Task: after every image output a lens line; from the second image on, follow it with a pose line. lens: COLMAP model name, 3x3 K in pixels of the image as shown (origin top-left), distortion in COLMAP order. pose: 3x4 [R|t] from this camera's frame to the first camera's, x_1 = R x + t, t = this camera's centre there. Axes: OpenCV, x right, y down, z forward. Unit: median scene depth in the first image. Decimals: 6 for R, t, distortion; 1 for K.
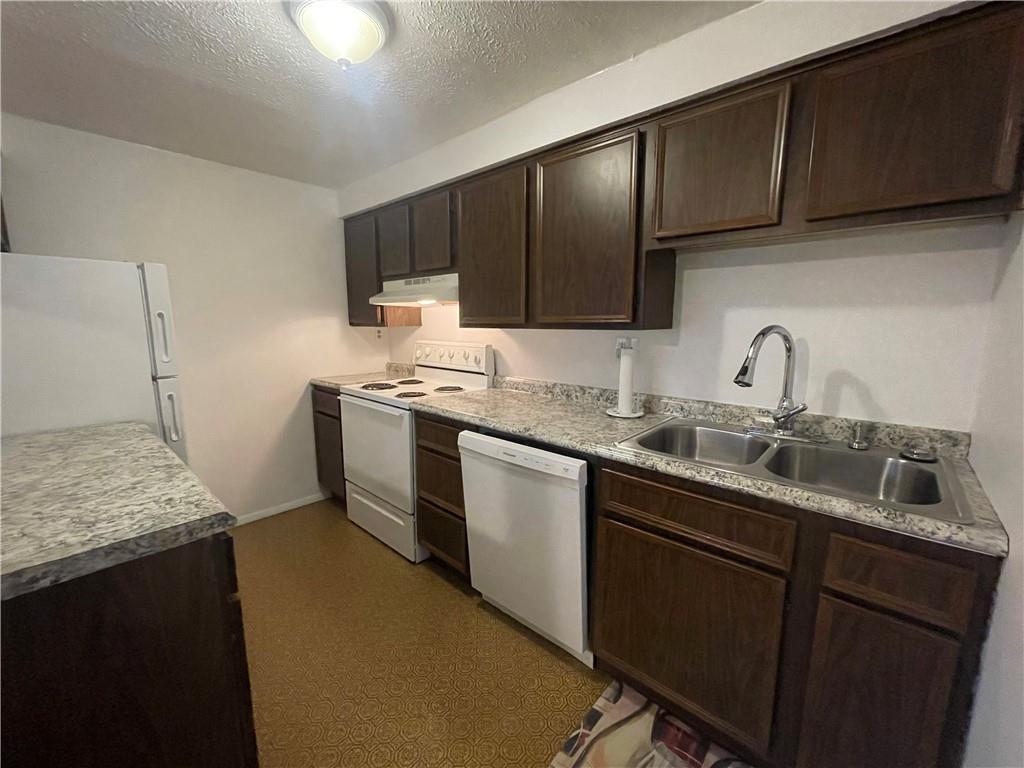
lens RADIAL K [[410.3, 0, 508.0], [0, 410.3, 383.8], [0, 0, 1]] dist [-0.000526, 0.000007]
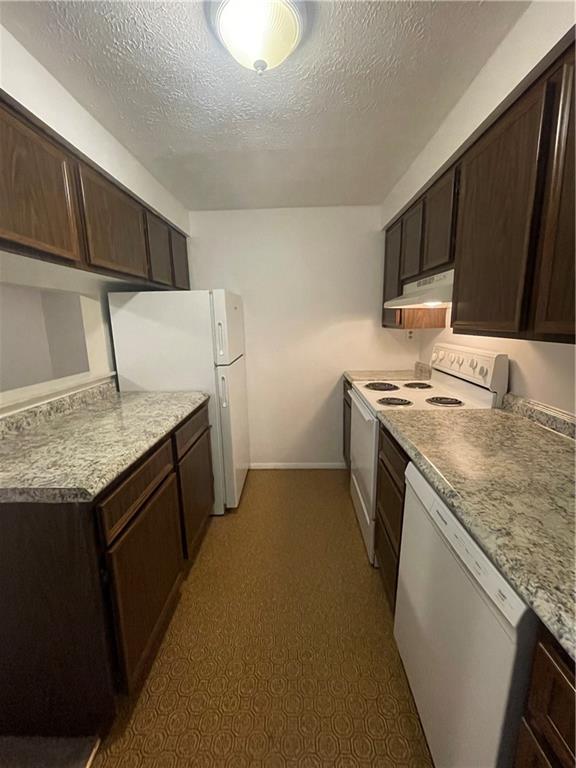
lens RADIAL K [[322.1, 0, 286.9], [0, 322.1, 381.4], [0, 0, 1]] dist [-0.000675, 0.000179]
pose [[0.652727, 0.128225, -0.746663, 0.235065], [-0.094424, 0.991657, 0.087754, -0.091049], [0.751686, 0.013224, 0.659389, 0.434019]]
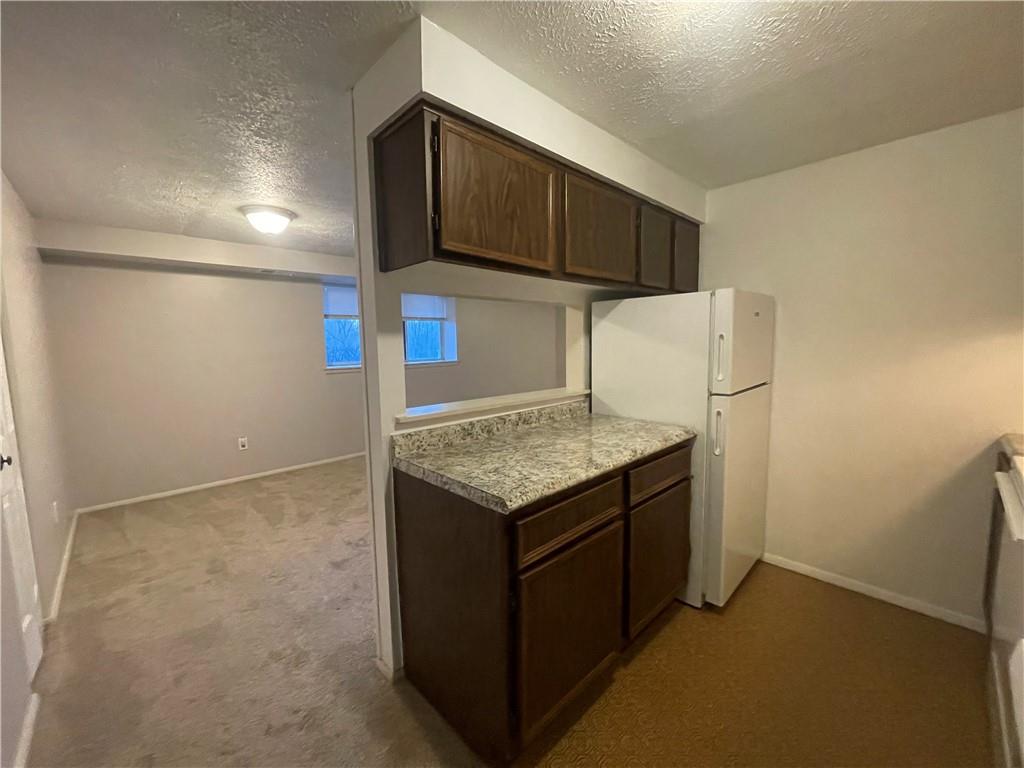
lens RADIAL K [[410.3, 0, 508.0], [0, 410.3, 383.8], [0, 0, 1]] dist [-0.000526, 0.000007]
pose [[-0.066694, 0.101758, -0.992571, 0.280642], [-0.134631, 0.984771, 0.110005, -0.094434], [0.988649, 0.140968, -0.051978, 0.553442]]
